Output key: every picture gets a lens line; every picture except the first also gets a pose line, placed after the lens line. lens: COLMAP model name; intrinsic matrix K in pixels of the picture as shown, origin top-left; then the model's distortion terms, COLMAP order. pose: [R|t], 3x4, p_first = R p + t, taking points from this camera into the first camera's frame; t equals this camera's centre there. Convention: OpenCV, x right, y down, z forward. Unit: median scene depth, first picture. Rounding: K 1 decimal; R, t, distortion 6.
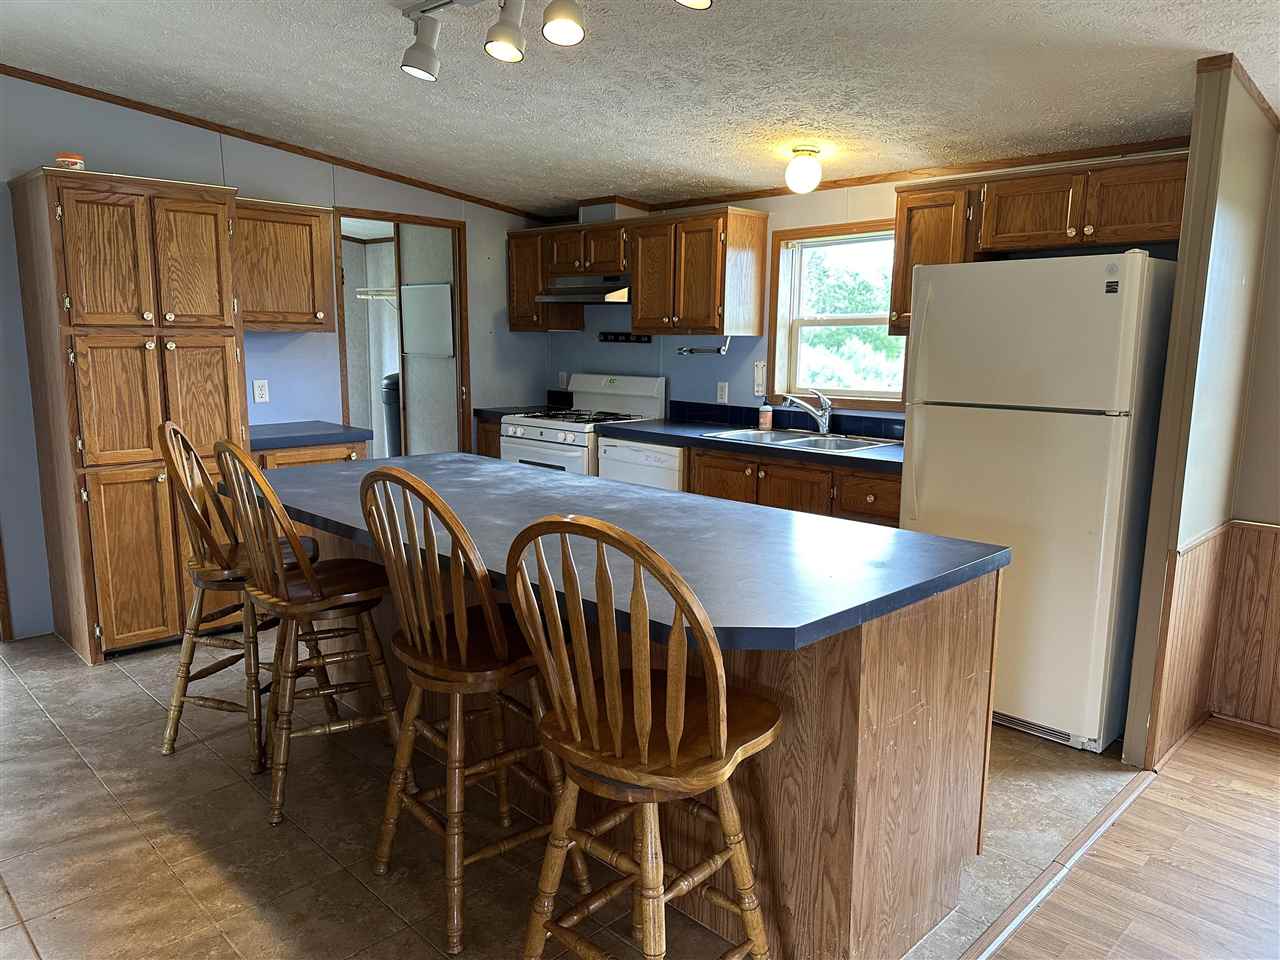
lens RADIAL K [[884.8, 0, 637.8], [0, 884.8, 484.8], [0, 0, 1]] dist [0.110035, -0.156869]
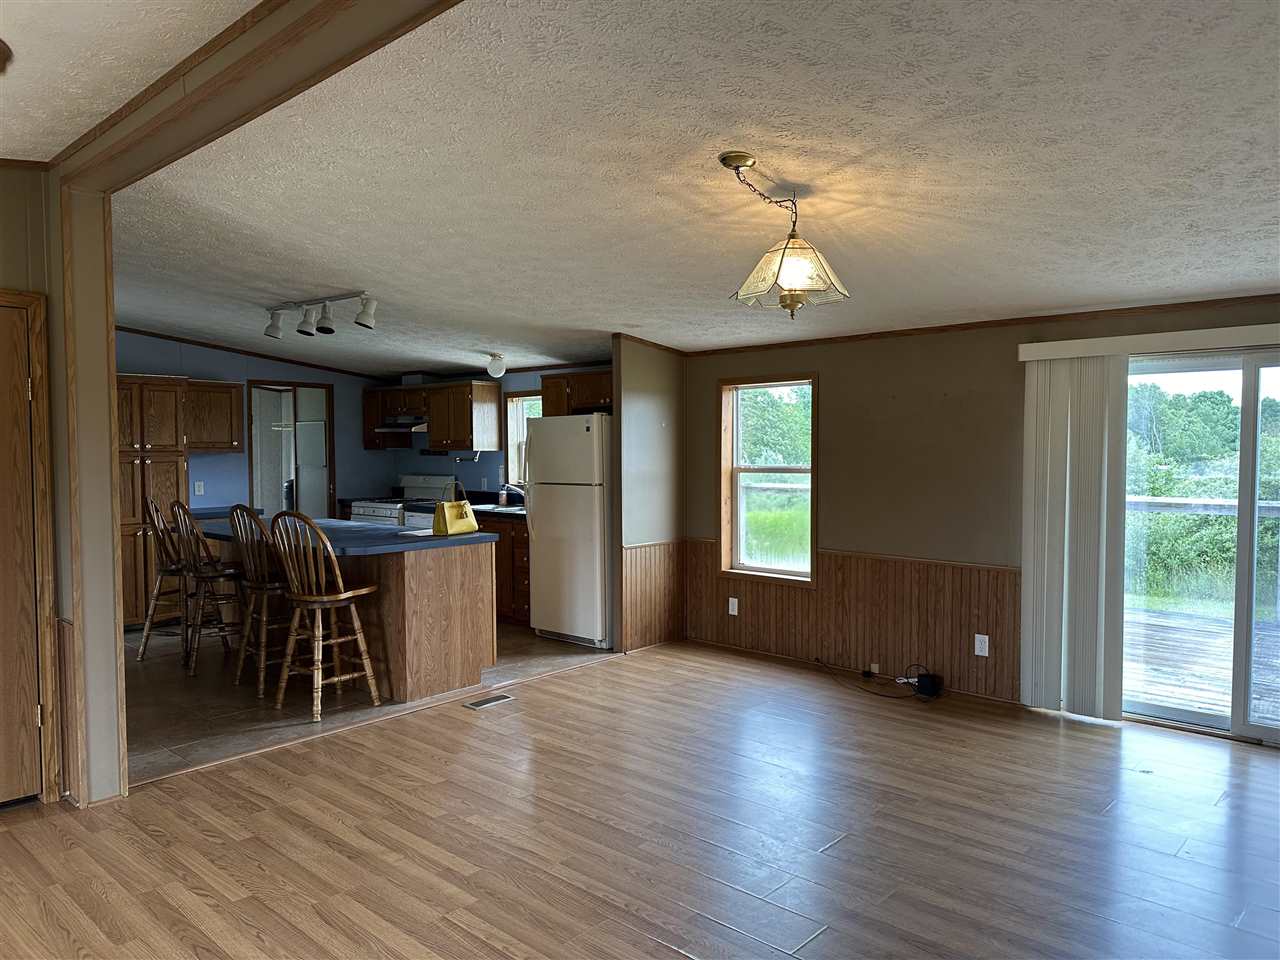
lens RADIAL K [[884.8, 0, 637.8], [0, 884.8, 484.8], [0, 0, 1]] dist [0.110035, -0.156869]
pose [[0.998959, -0.016872, 0.042375, 0.357226], [0.022077, 0.991842, -0.125549, 0.129137], [-0.039911, 0.126354, 0.991182, -0.761259]]
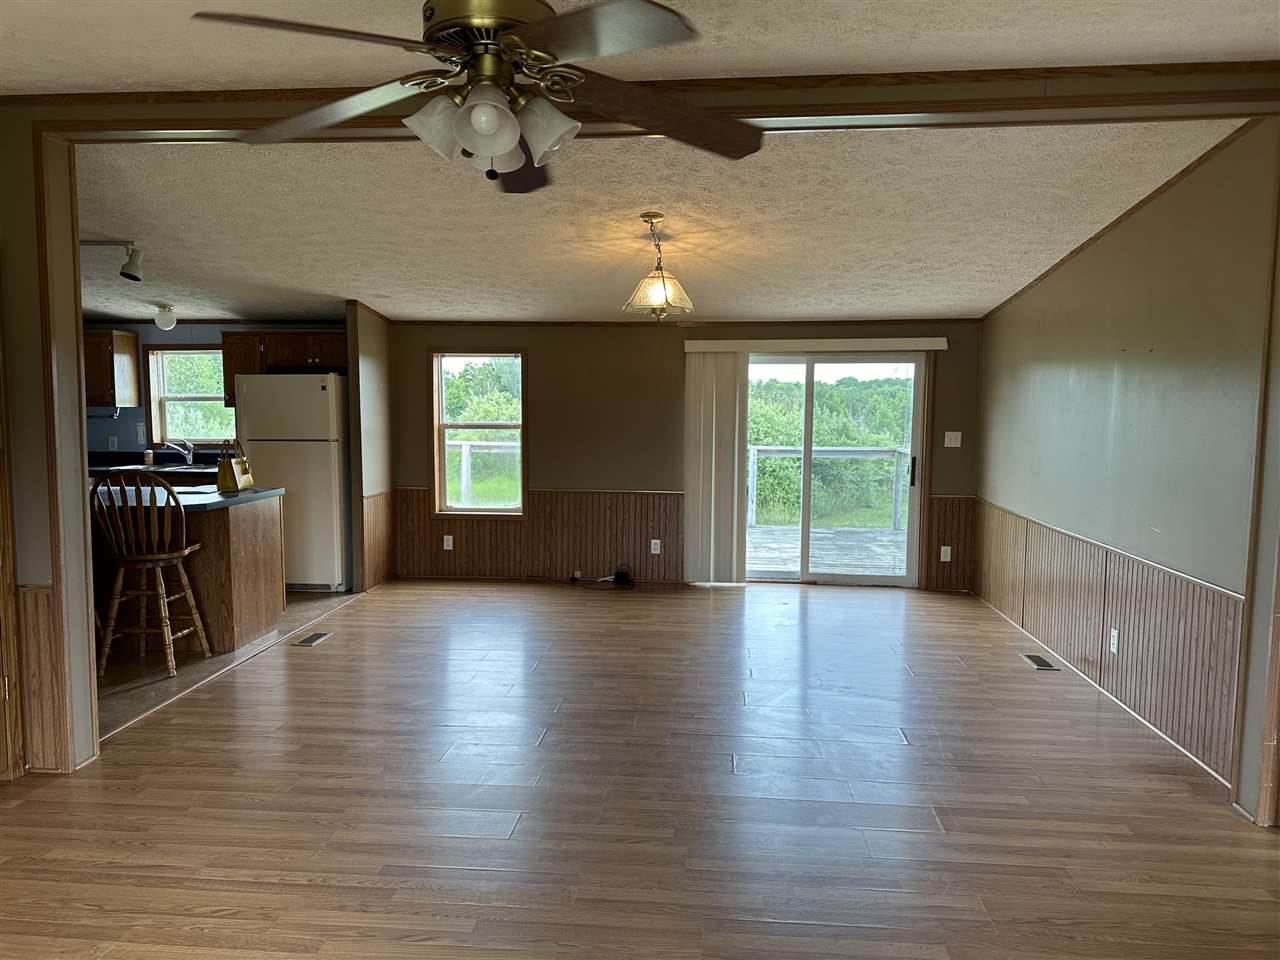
lens RADIAL K [[884.8, 0, 637.8], [0, 884.8, 484.8], [0, 0, 1]] dist [0.110035, -0.156869]
pose [[0.760719, -0.063477, 0.645970, -0.255315], [0.112013, 0.993114, -0.034321, 0.137099], [-0.639343, 0.098466, 0.762591, -0.858434]]
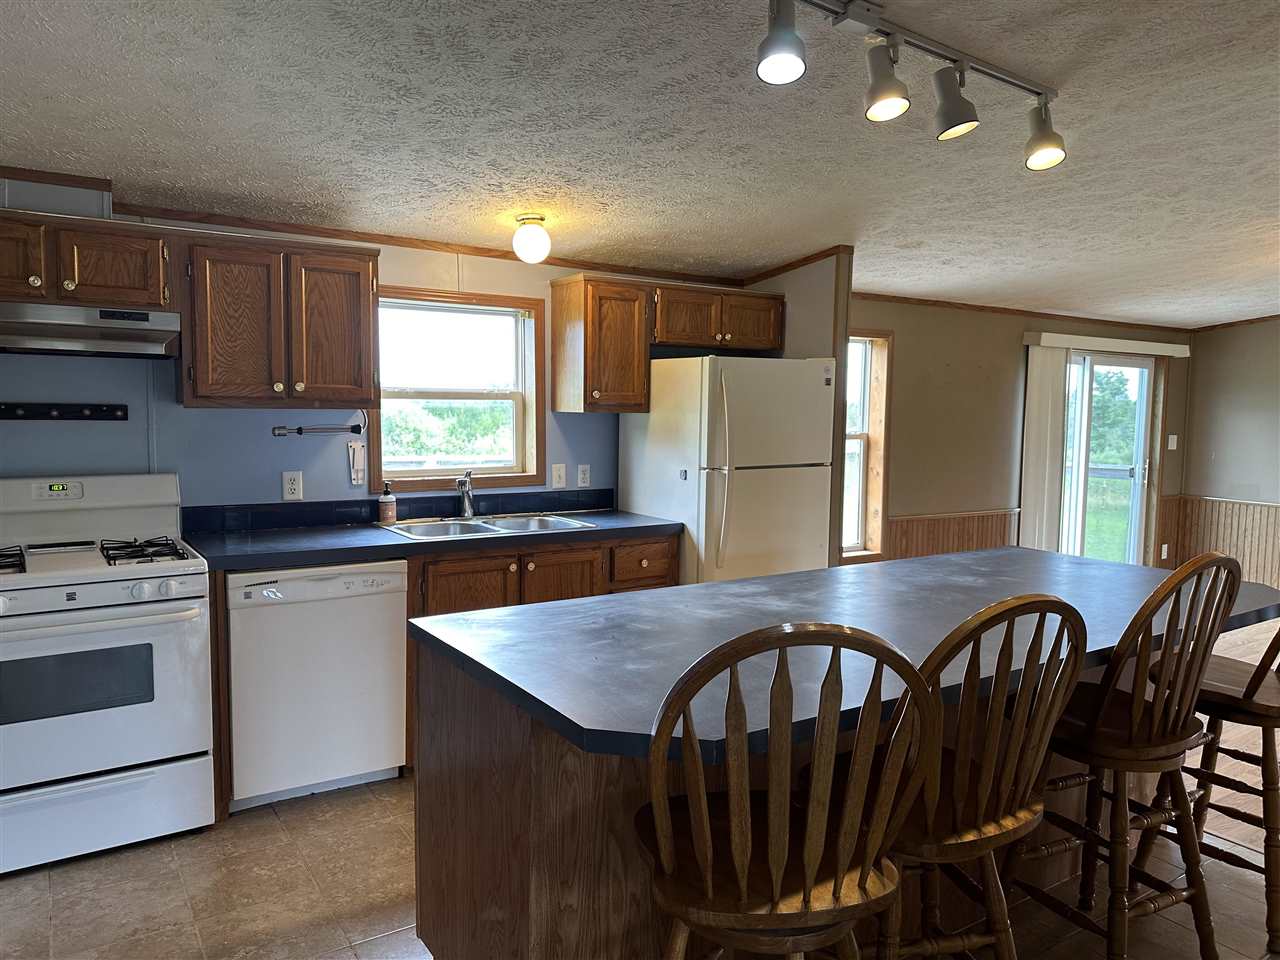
lens RADIAL K [[884.8, 0, 637.8], [0, 884.8, 484.8], [0, 0, 1]] dist [0.110035, -0.156869]
pose [[0.201881, -0.089718, 0.975292, -0.646475], [0.155694, 0.986073, 0.058482, -0.118263], [-0.966956, 0.140040, 0.213038, 0.645320]]
